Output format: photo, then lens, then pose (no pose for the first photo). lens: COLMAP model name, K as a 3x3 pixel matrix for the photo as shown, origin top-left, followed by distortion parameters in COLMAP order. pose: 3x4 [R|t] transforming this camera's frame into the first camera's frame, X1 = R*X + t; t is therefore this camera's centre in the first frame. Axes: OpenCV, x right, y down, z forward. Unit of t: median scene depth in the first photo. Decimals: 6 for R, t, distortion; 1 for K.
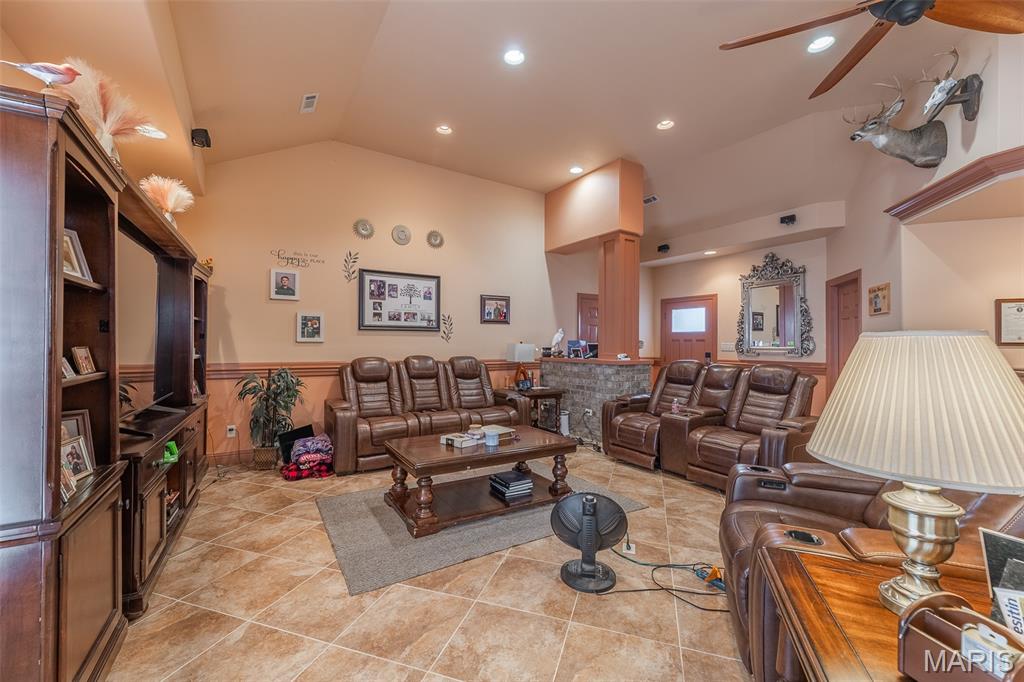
lens RADIAL K [[409.6, 0, 514.7], [0, 409.6, 341.1], [0, 0, 1]] dist [0.000611, 0.000088]
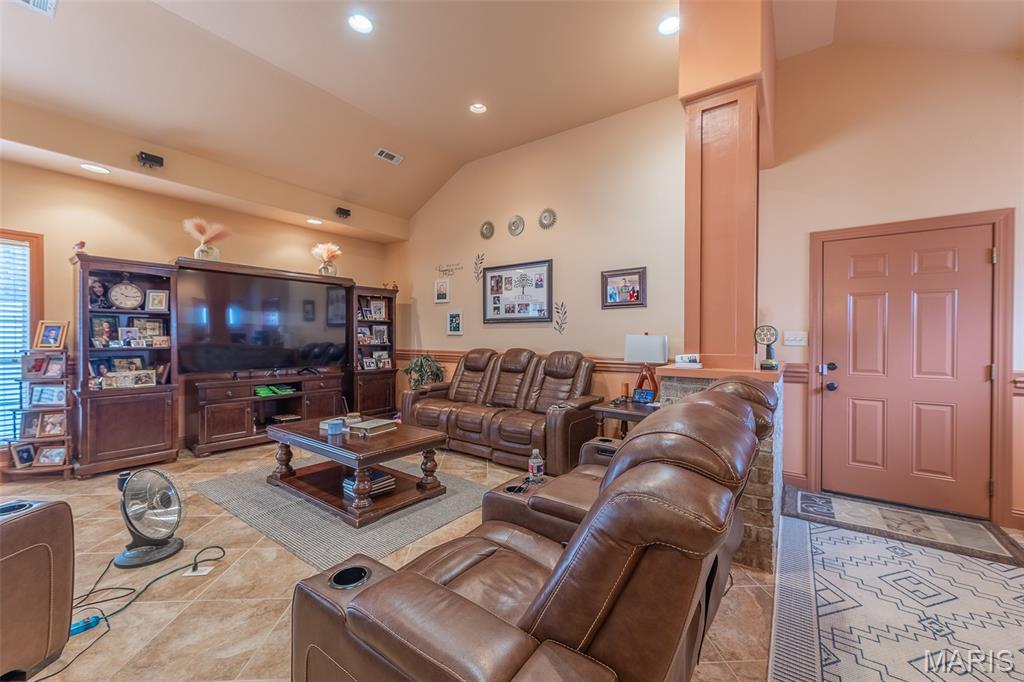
lens RADIAL K [[409.6, 0, 517.1], [0, 409.6, 338.6], [0, 0, 1]] dist [0.000611, 0.000088]
pose [[0.364704, -0.000279, -0.931123, 0.625266], [0.004686, 0.999988, 0.001536, 0.010861], [0.931112, -0.004924, 0.364701, 0.625726]]
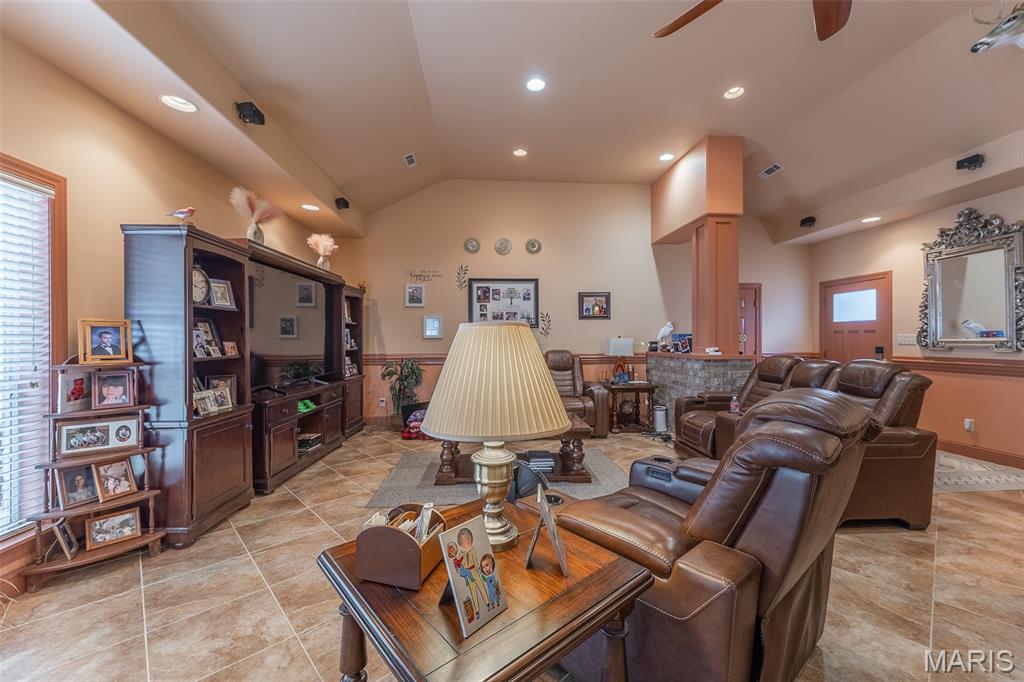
lens RADIAL K [[409.6, 0, 519.8], [0, 409.6, 339.5], [0, 0, 1]] dist [0.000611, 0.000088]
pose [[0.882798, -0.009341, -0.469660, 0.307431], [0.011953, 0.999925, 0.002580, 0.005210], [0.469601, -0.007891, 0.882844, -0.016646]]
